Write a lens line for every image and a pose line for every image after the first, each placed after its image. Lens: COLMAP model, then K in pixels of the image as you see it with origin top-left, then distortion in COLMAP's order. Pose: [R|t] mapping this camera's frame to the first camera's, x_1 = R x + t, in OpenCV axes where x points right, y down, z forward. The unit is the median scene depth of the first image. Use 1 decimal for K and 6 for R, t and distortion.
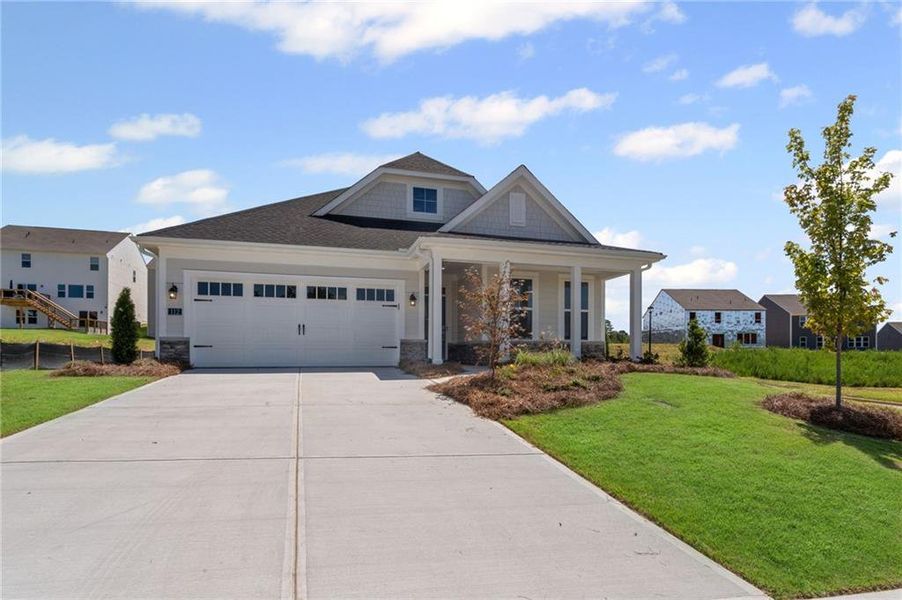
lens RADIAL K [[410.3, 0, 432.2], [0, 410.3, 325.1], [0, 0, 1]] dist [0.012427, 0.000119]
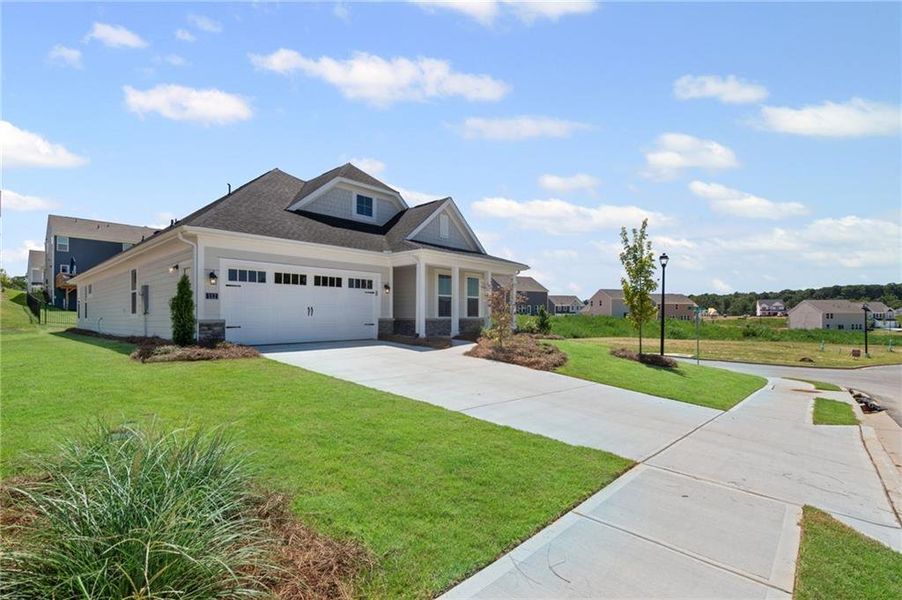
lens RADIAL K [[403.6, 0, 449.1], [0, 403.6, 307.4], [0, 0, 1]] dist [-0.000330, -0.000150]
pose [[0.839698, -0.003380, 0.543043, -0.585667], [0.000301, 0.999983, 0.005758, -0.007351], [-0.543053, -0.004672, 0.839685, -0.200409]]
